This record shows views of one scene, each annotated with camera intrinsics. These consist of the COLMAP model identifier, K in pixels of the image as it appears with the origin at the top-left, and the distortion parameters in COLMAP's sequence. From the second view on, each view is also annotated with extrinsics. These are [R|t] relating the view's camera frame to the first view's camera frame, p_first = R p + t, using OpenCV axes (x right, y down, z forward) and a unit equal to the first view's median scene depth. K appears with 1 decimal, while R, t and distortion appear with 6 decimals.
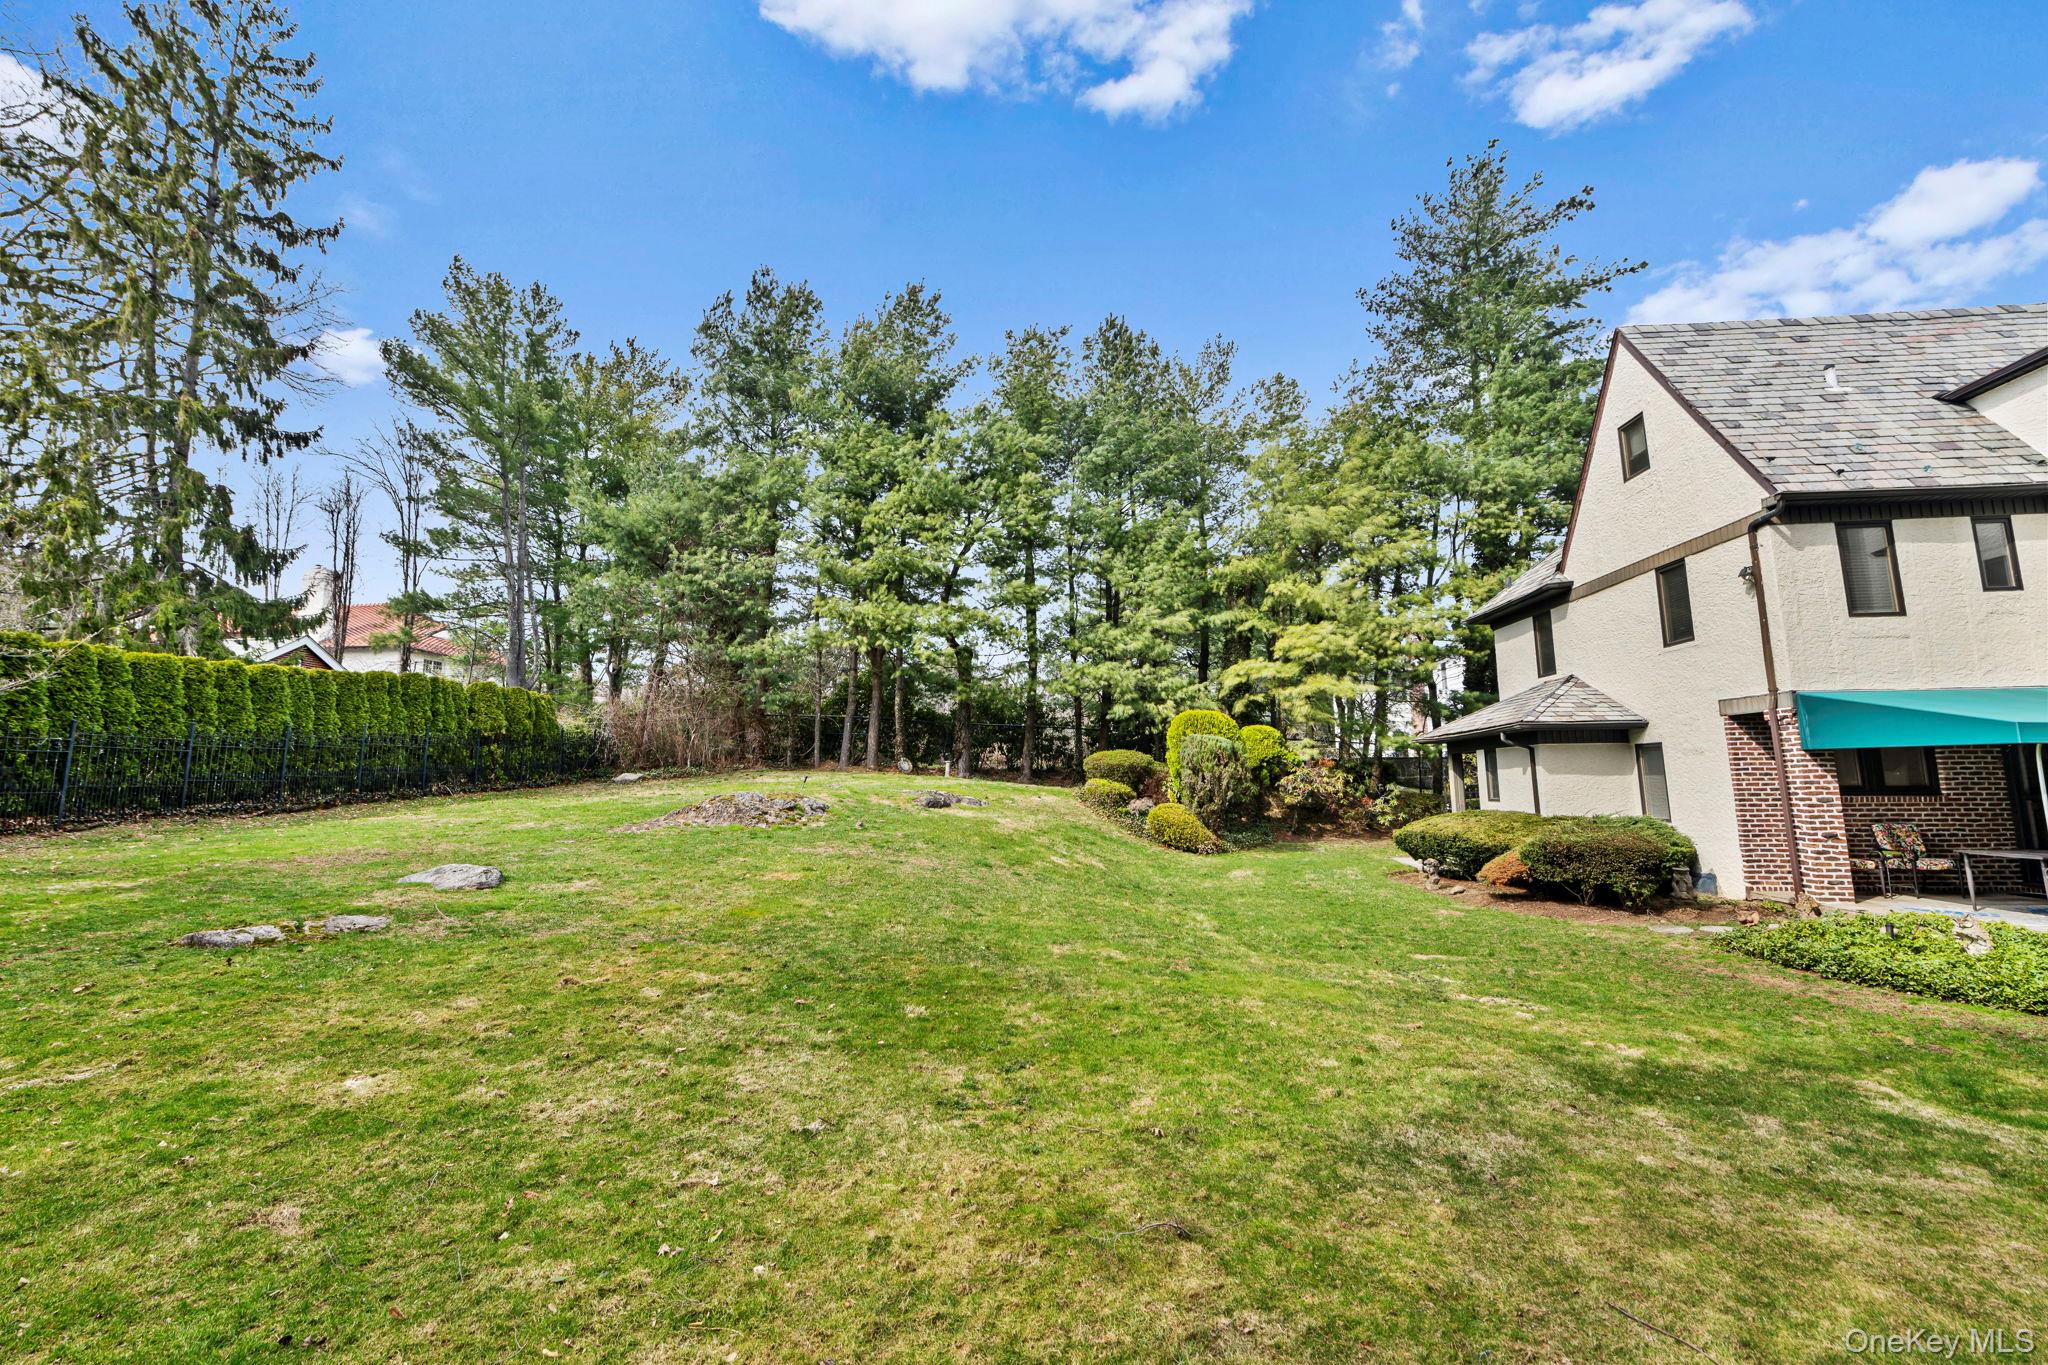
lens RADIAL K [[848.0, 0, 1014.9], [0, 848.0, 662.6], [0, 0, 1]] dist [0.001085, -0.000097]
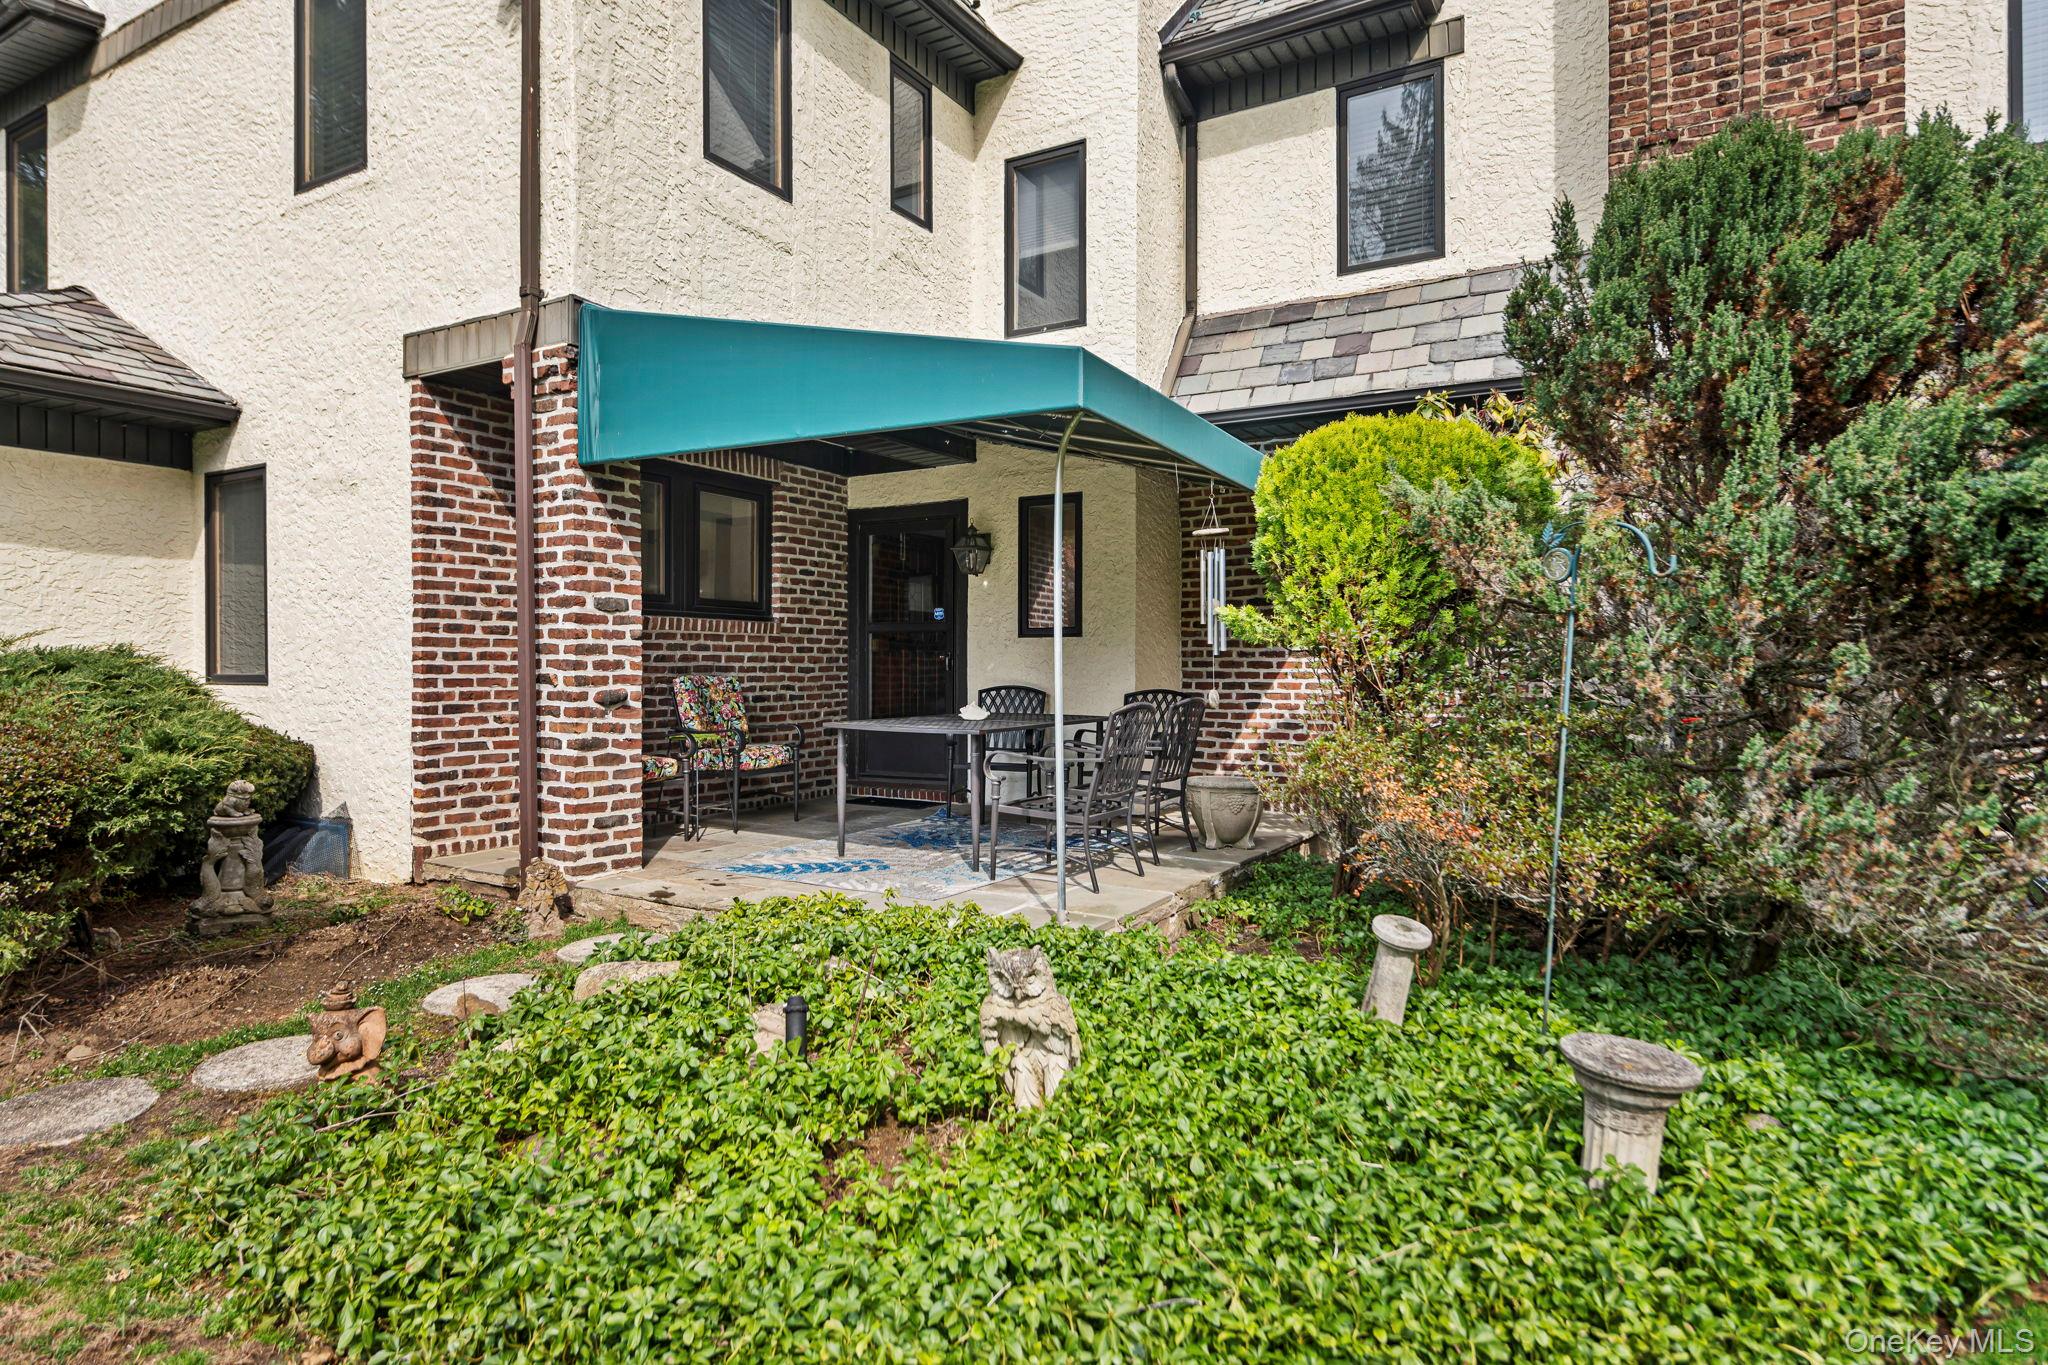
lens RADIAL K [[1178.0, 0, 1012.6], [0, 1178.0, 679.9], [0, 0, 1]] dist [-0.005532, -0.000412]
pose [[0.432974, -0.004436, 0.901396, 0.538546], [-0.132522, 0.988809, 0.068522, 0.129291], [-0.891612, -0.149123, 0.427540, 0.588582]]
